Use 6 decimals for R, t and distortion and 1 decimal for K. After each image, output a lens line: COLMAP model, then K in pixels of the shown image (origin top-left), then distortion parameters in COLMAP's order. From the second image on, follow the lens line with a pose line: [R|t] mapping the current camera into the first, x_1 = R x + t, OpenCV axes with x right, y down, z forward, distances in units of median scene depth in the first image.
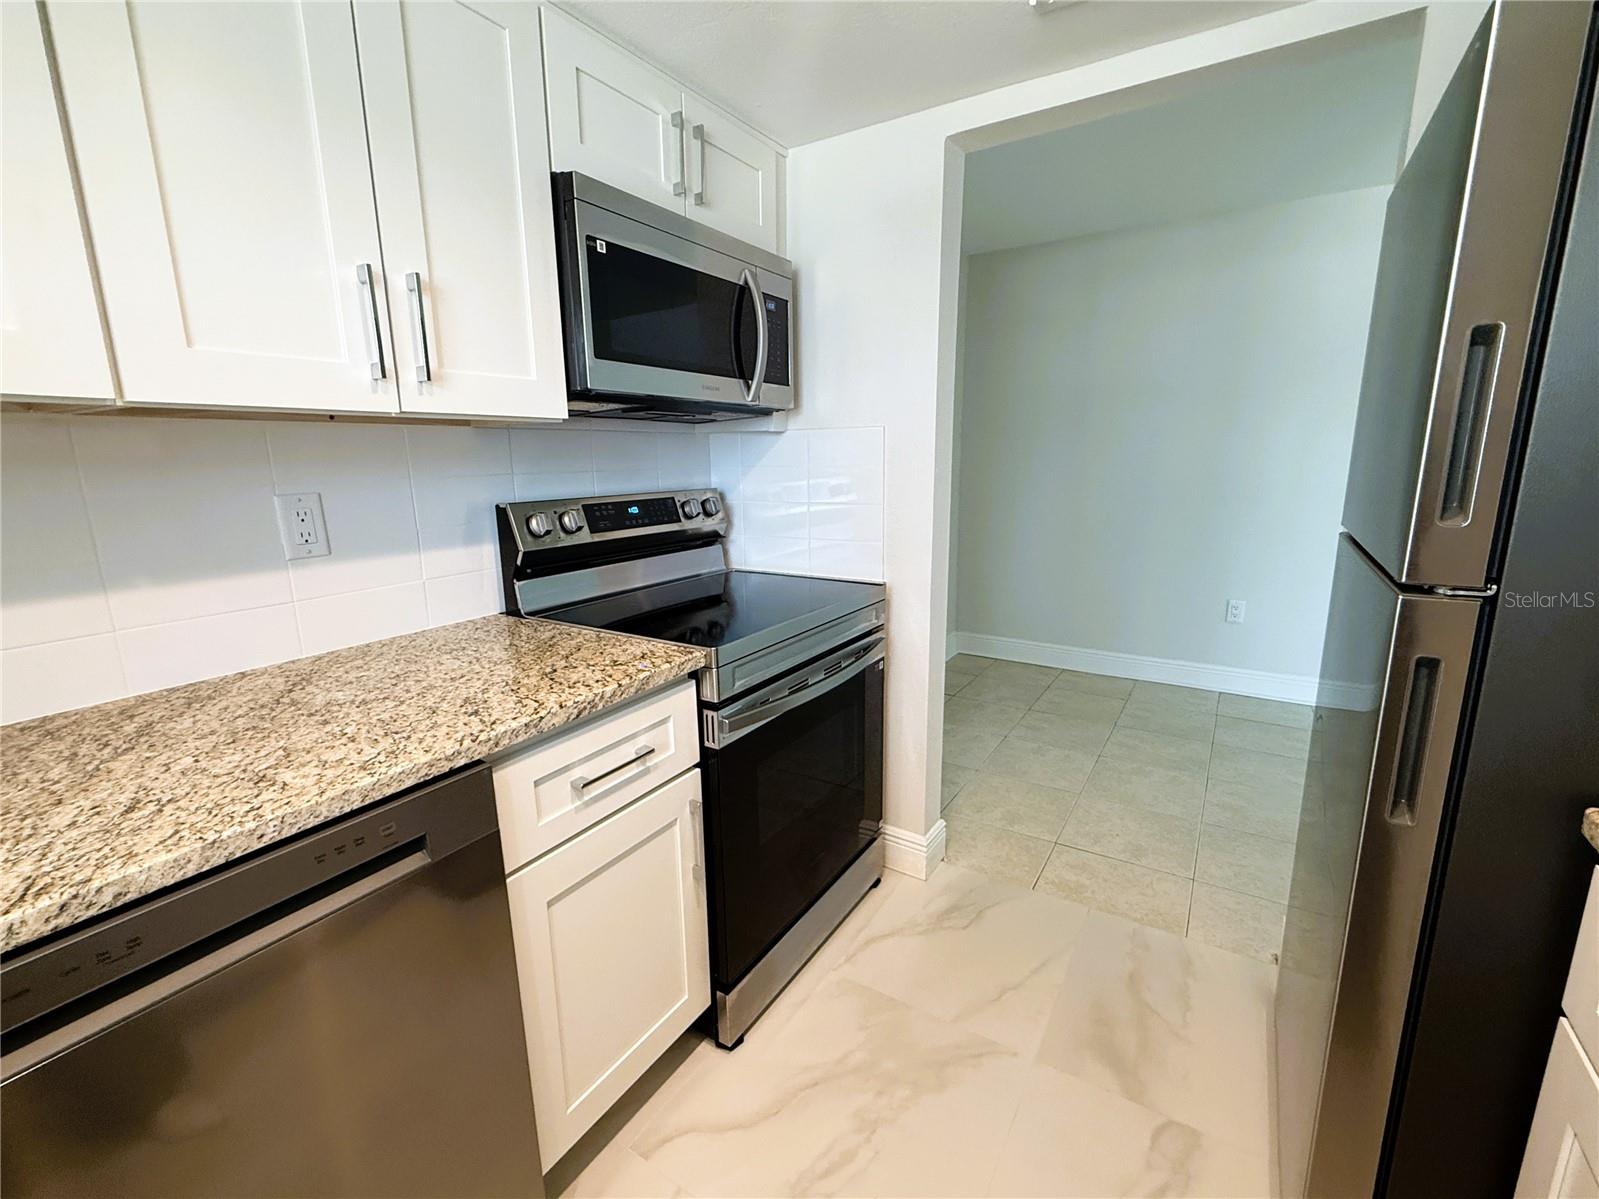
lens RADIAL K [[651.9, 0, 806.1], [0, 651.9, 599.3], [0, 0, 1]] dist [0.000374, 0.000284]
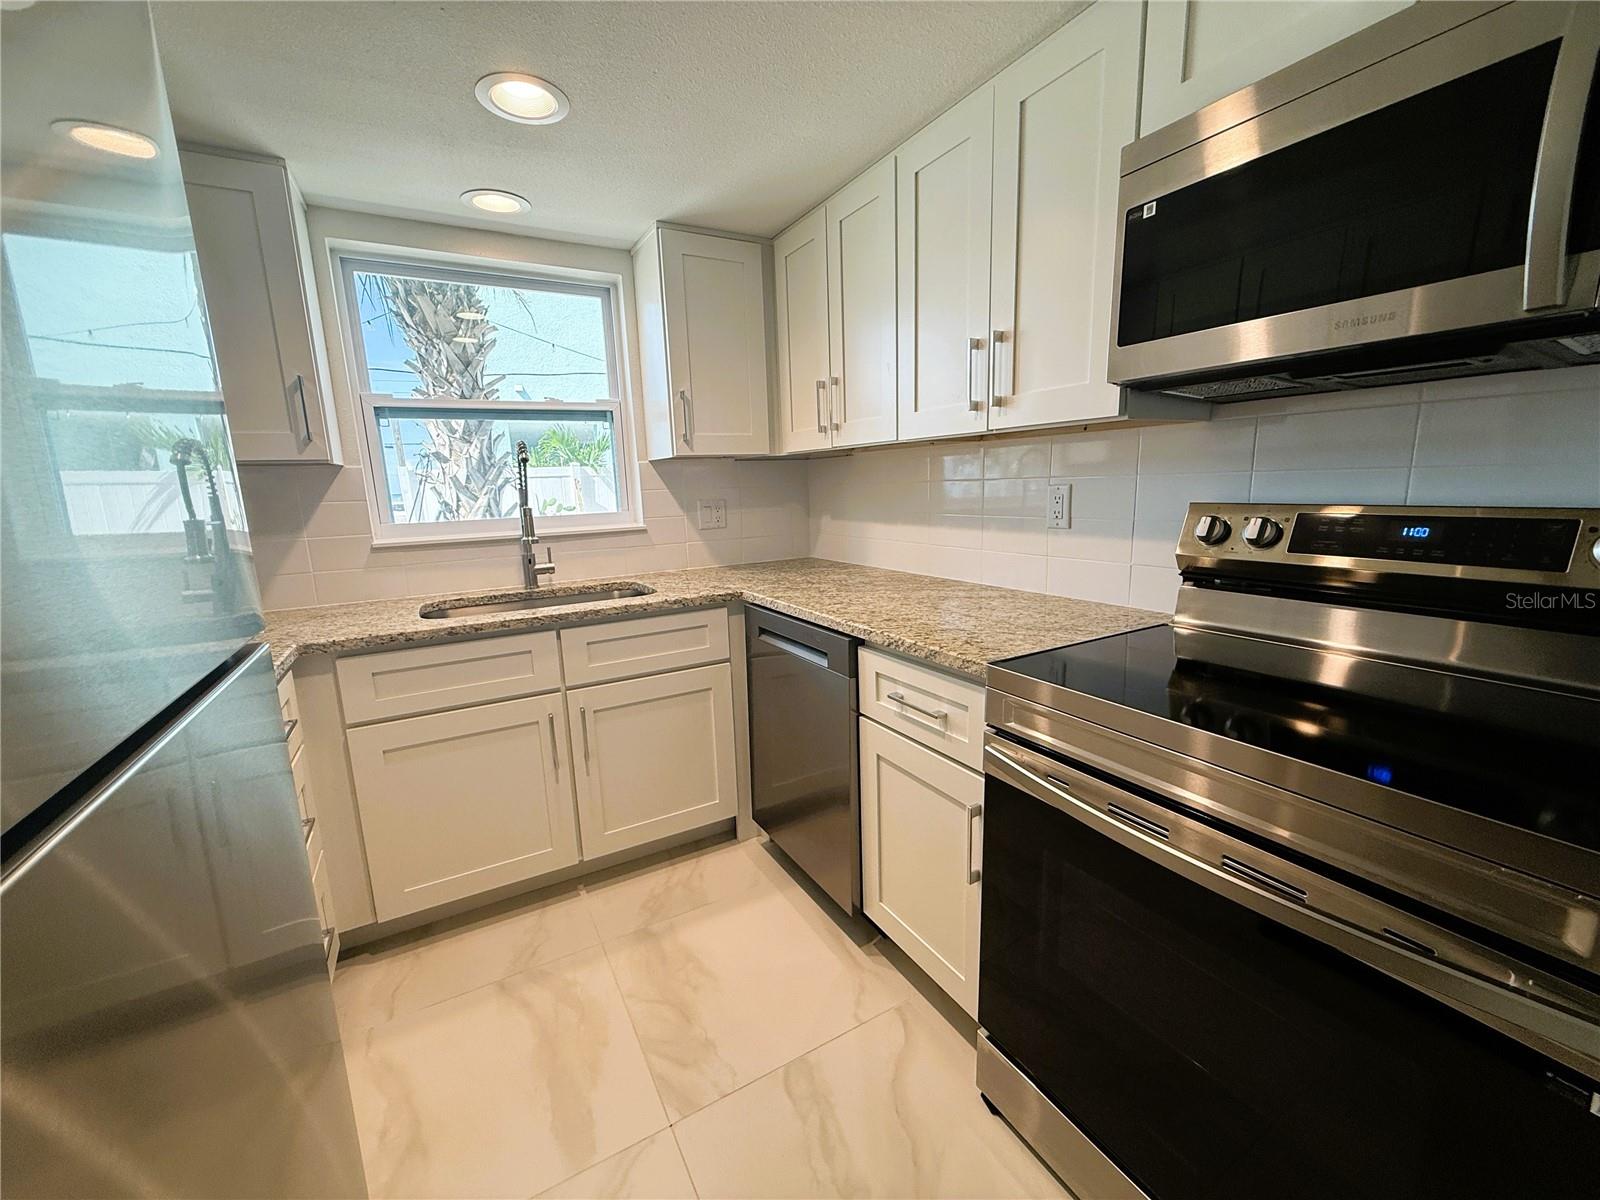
lens RADIAL K [[614.5, 0, 792.5], [0, 614.5, 600.3], [0, 0, 1]] dist [0.000025, 0.000031]
pose [[-0.448540, 0.198586, -0.871421, 0.785986], [-0.150167, 0.944398, 0.292511, -0.242817], [0.881057, 0.262061, -0.393780, 1.149310]]
